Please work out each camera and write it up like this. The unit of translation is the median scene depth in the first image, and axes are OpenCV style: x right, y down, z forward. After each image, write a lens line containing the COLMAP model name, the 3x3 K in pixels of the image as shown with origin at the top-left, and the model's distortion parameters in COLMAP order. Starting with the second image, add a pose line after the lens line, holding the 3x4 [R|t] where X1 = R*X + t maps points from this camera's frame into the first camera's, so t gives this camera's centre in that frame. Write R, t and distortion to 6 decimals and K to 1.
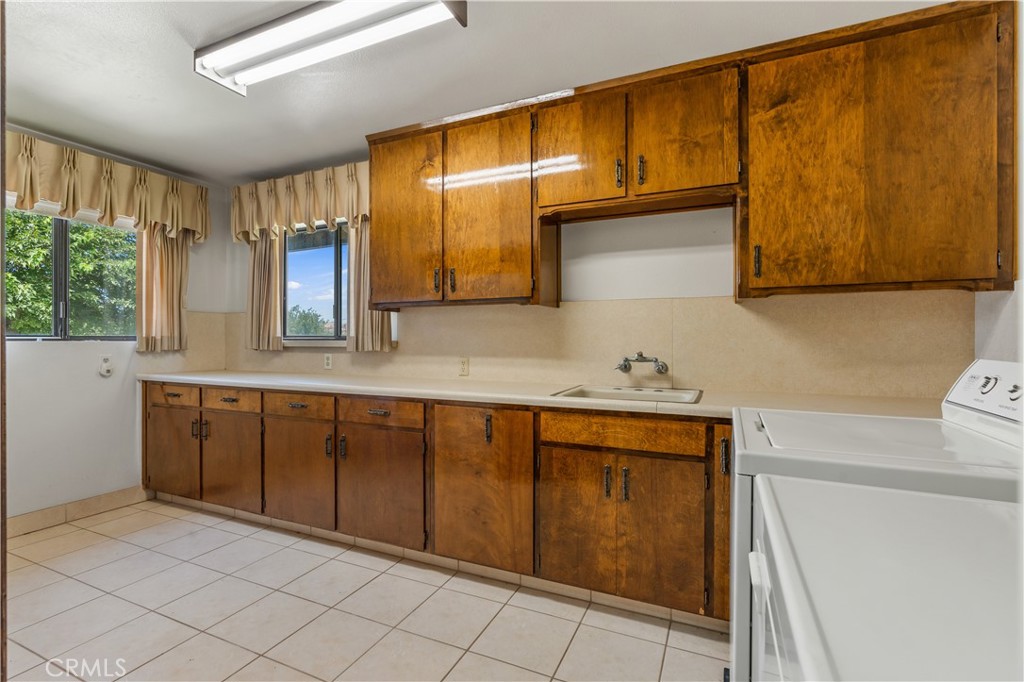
lens RADIAL K [[465.1, 0, 513.9], [0, 465.1, 339.3], [0, 0, 1]] dist [-0.014174, 0.000413]
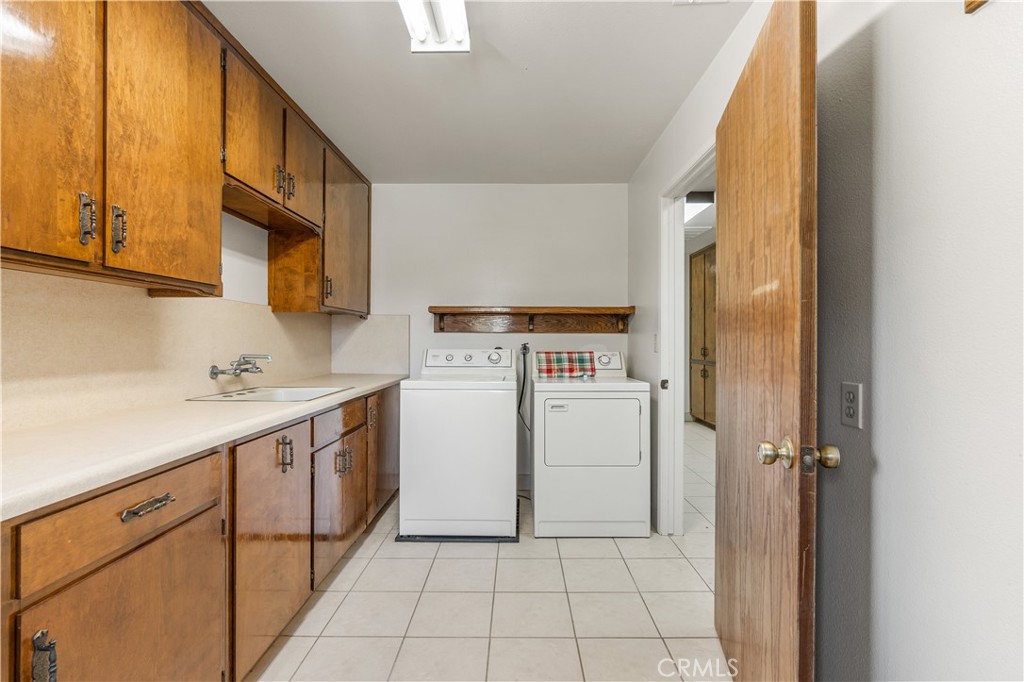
lens RADIAL K [[465.1, 0, 513.2], [0, 465.1, 340.8], [0, 0, 1]] dist [-0.014174, 0.000413]
pose [[-0.405064, -0.002070, 0.914286, -0.784022], [-0.000406, 0.999998, 0.002084, -0.004128], [-0.914288, 0.000473, -0.405064, 0.806026]]
